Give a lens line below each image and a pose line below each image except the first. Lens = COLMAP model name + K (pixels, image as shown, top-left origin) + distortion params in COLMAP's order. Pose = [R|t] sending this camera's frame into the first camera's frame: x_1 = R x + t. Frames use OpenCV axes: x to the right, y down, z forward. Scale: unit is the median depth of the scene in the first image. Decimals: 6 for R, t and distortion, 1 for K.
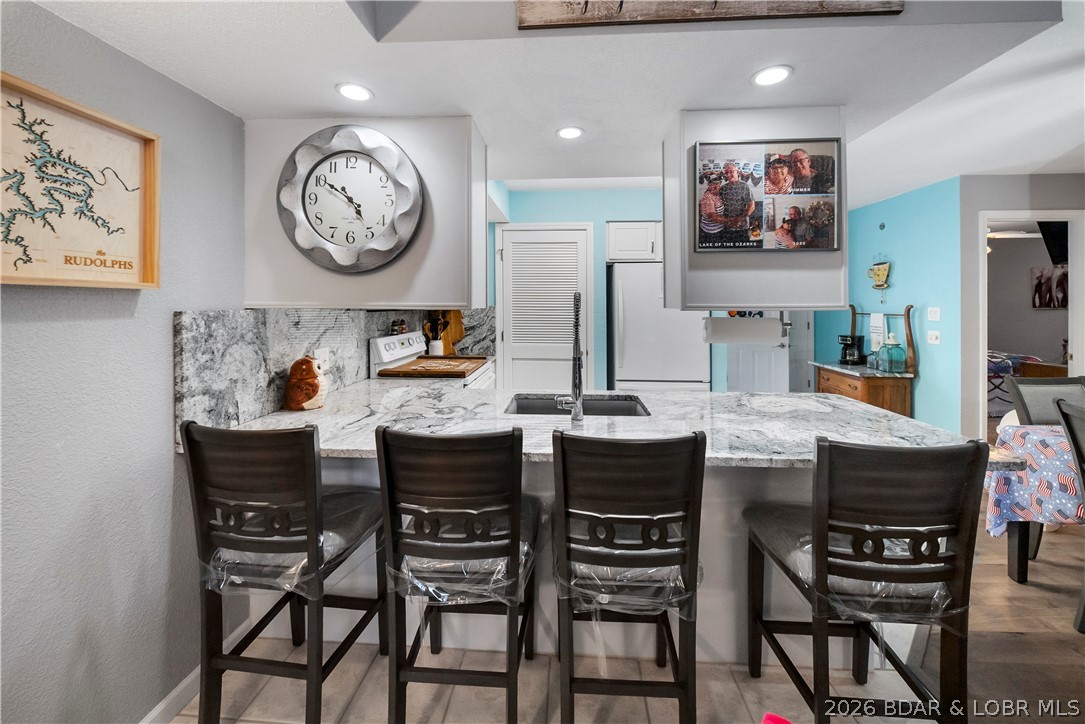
lens RADIAL K [[397.5, 0, 543.8], [0, 397.5, 303.5], [0, 0, 1]] dist [-0.014575, -0.000105]
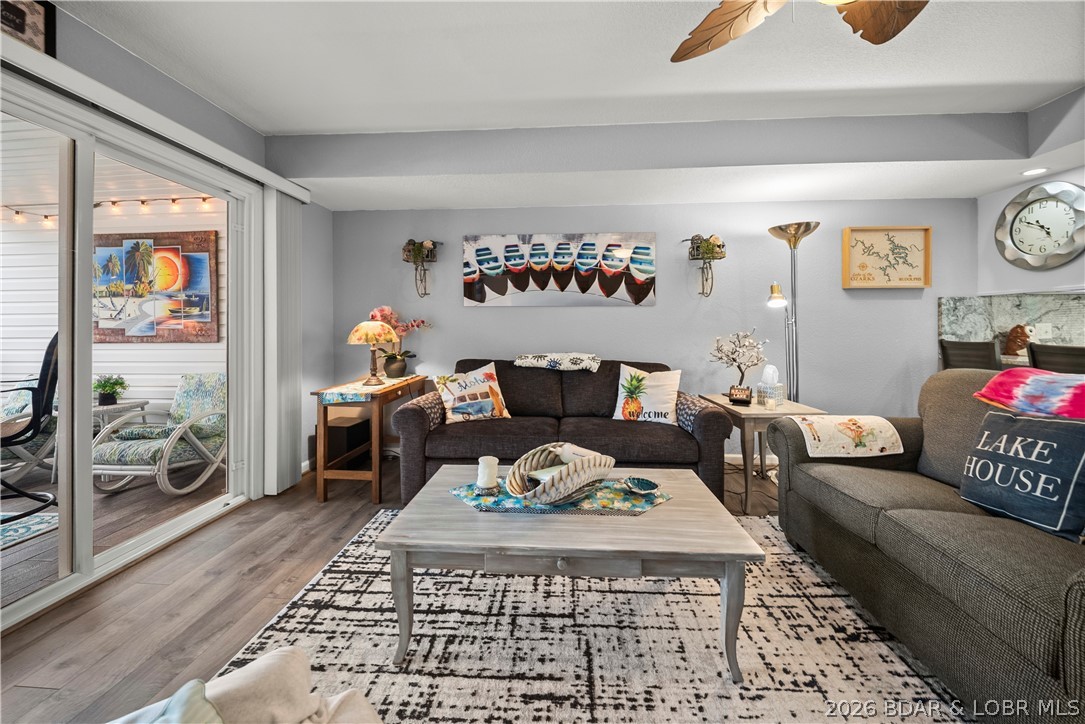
lens RADIAL K [[420.9, 0, 542.7], [0, 420.9, 331.1], [0, 0, 1]] dist [-0.000597, -0.000209]
pose [[0.005727, 0.003287, -0.999978, 1.376825], [-0.002748, 0.999991, 0.003272, 0.195057], [0.999980, 0.002729, 0.005736, -1.218281]]
